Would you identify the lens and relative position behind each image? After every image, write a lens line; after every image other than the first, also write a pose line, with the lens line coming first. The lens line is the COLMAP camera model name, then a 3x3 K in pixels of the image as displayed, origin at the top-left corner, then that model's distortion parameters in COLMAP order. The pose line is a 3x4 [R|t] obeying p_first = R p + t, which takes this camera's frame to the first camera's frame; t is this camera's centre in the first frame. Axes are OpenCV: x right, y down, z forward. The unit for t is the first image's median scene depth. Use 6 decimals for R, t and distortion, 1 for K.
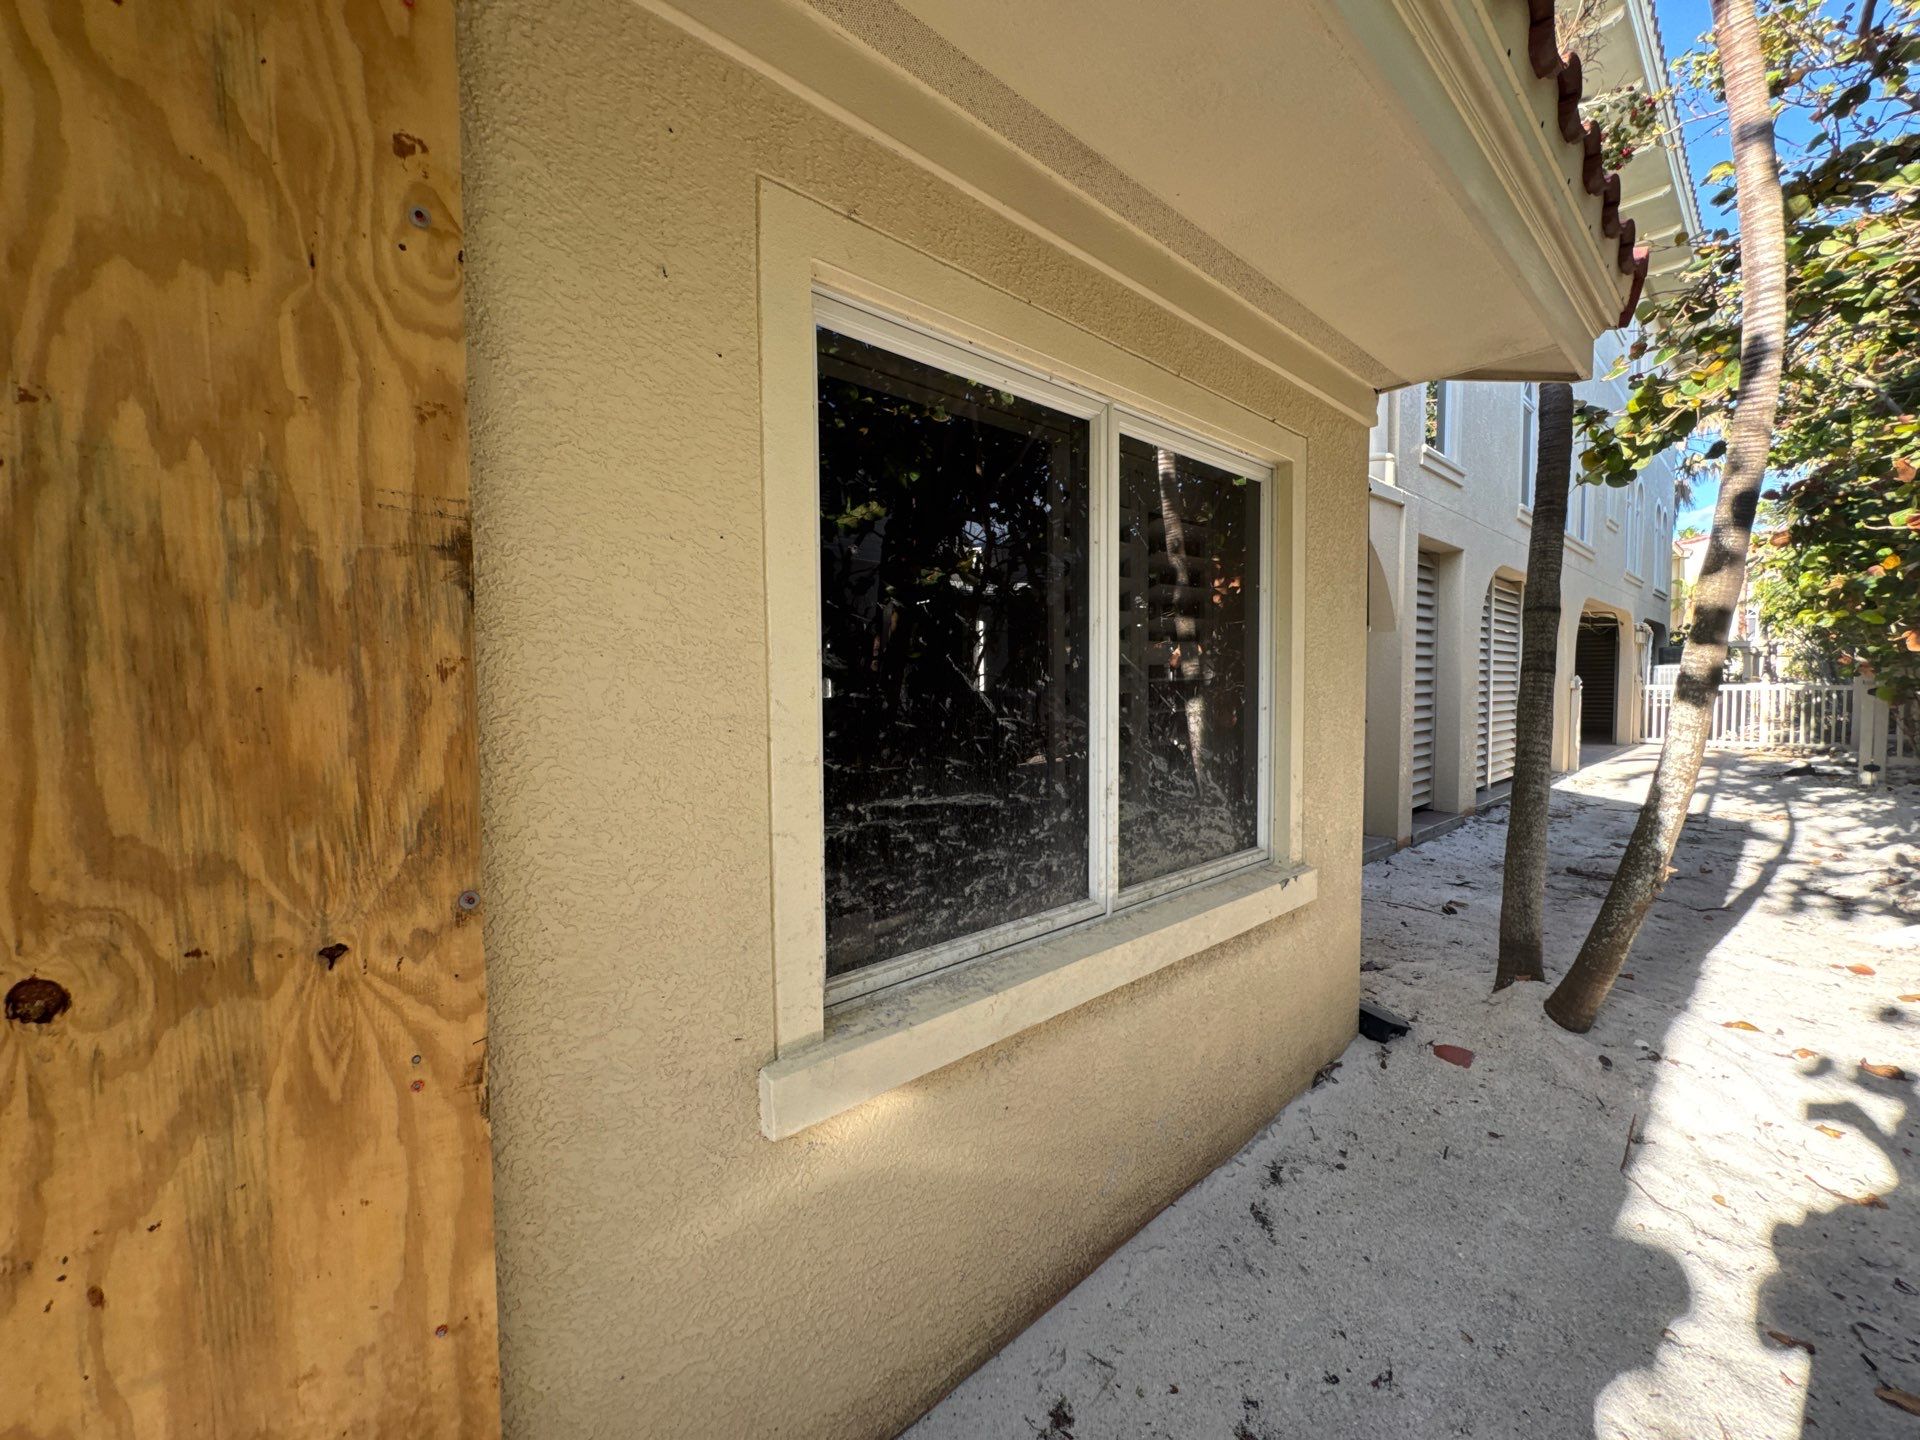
lens RADIAL K [[767.8, 0, 962.3], [0, 767.8, 718.9], [0, 0, 1]] dist [-0.002967, 0.000794]
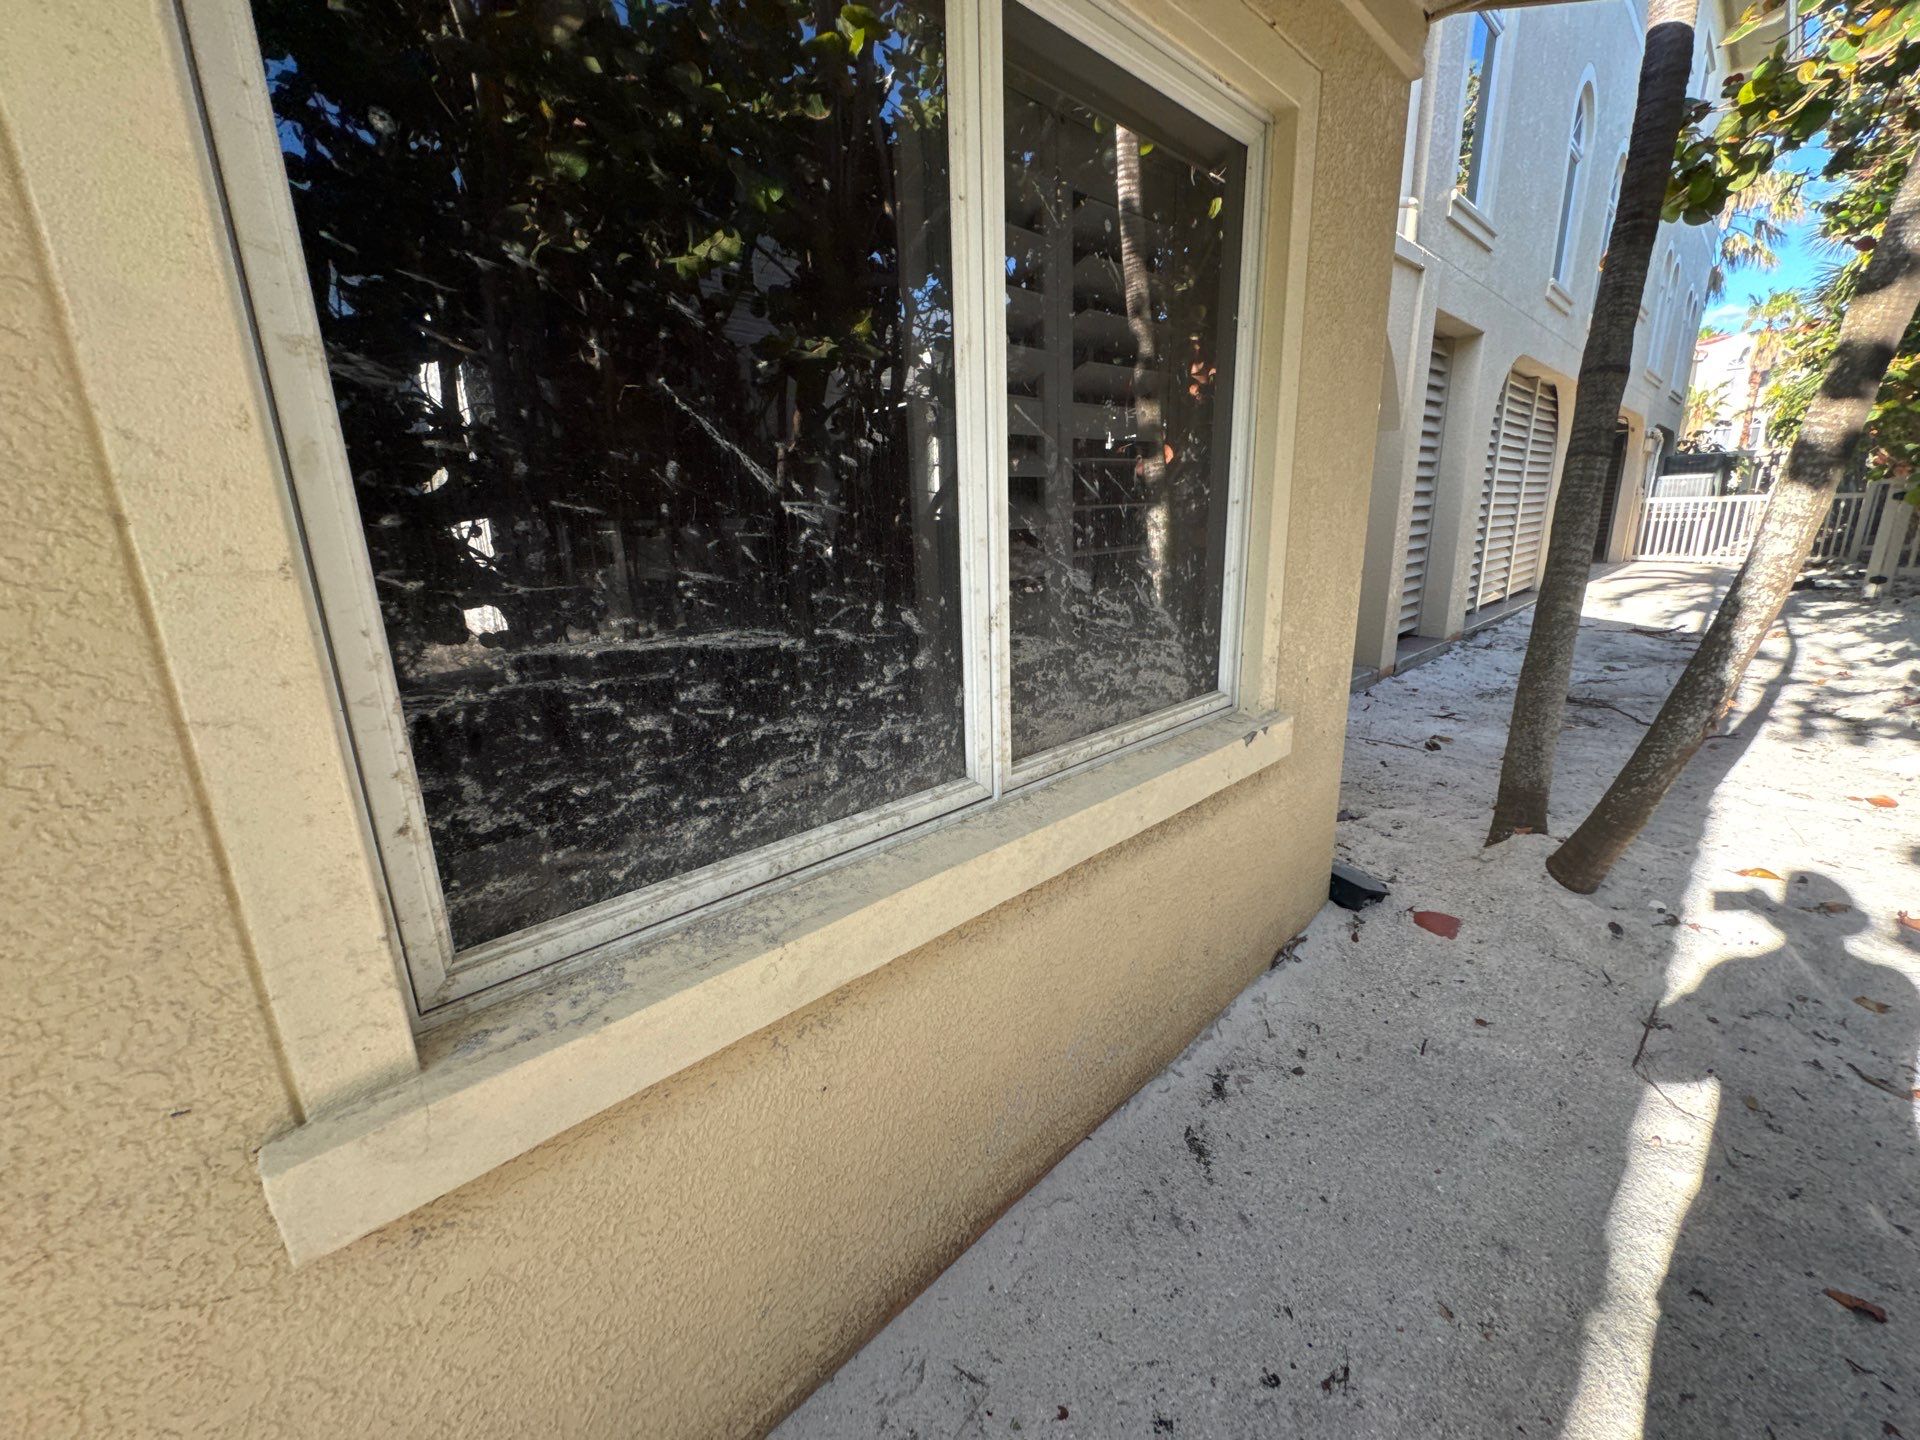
lens RADIAL K [[767.8, 0, 961.0], [0, 767.8, 719.2], [0, 0, 1]] dist [-0.002967, 0.000794]
pose [[0.999369, -0.028648, 0.021014, 0.123921], [0.023619, 0.977548, 0.209383, 0.031441], [-0.026541, -0.208754, 0.977608, 0.280825]]
